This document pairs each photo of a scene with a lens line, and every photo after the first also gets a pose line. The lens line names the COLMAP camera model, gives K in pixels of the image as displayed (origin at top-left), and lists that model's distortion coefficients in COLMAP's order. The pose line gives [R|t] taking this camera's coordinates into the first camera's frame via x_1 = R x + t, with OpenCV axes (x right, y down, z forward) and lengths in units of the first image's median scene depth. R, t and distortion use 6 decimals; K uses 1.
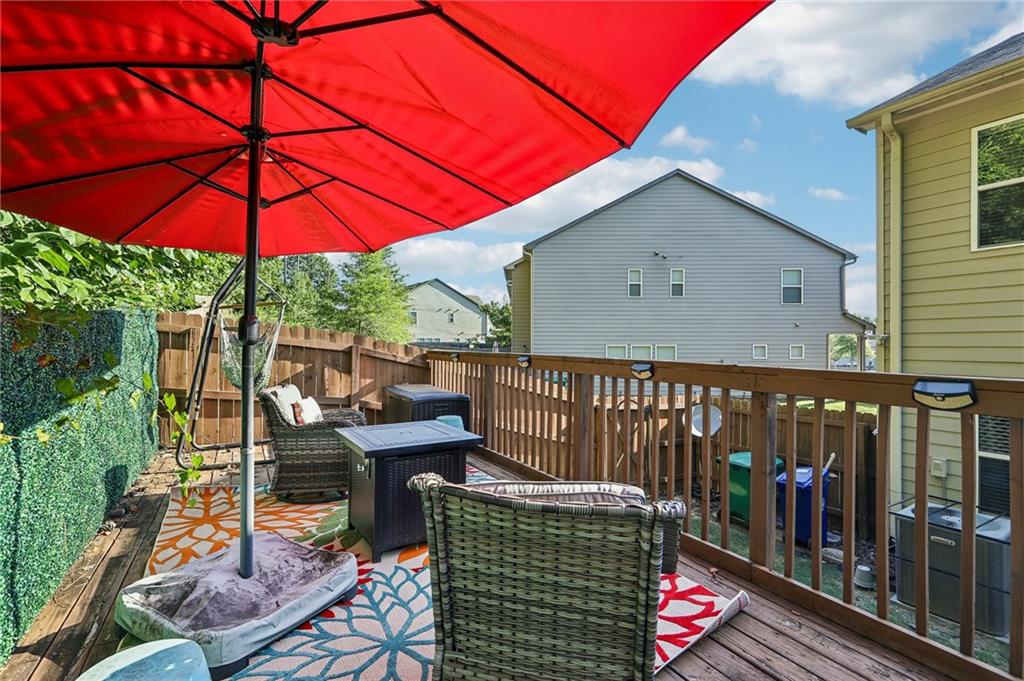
lens RADIAL K [[454.5, 0, 507.6], [0, 454.5, 346.9], [0, 0, 1]] dist [0.000270, 0.000390]
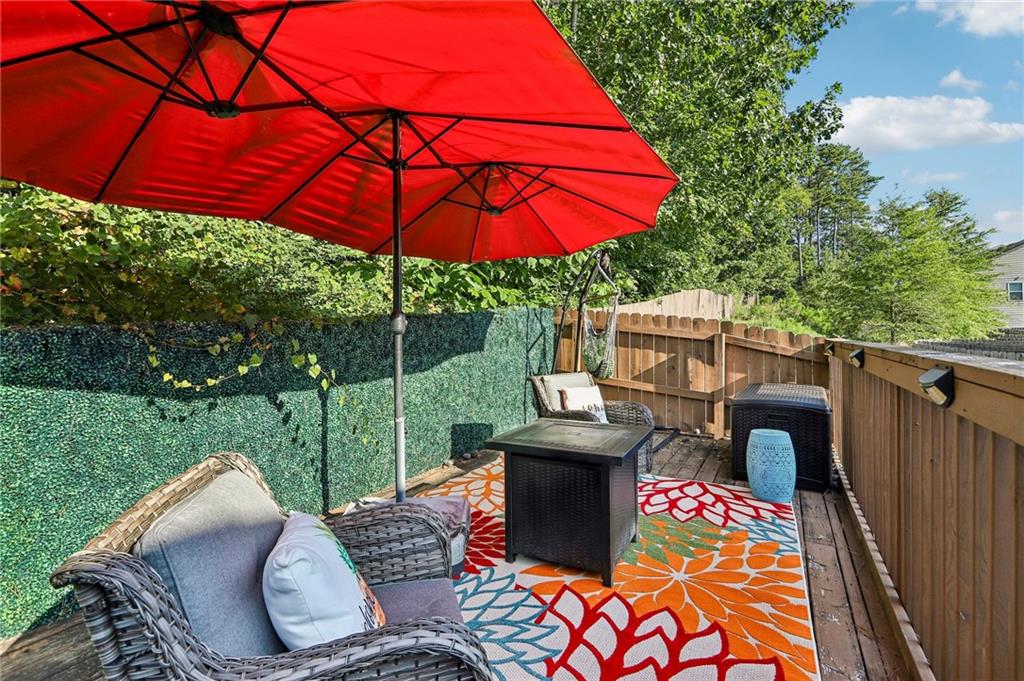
lens RADIAL K [[455.6, 0, 509.7], [0, 455.6, 340.2], [0, 0, 1]] dist [-0.001960, 0.001543]
pose [[0.500640, -0.003041, -0.865650, 0.221900], [0.010175, 0.999945, 0.002372, 0.002941], [0.865596, -0.009995, 0.500644, 0.216424]]
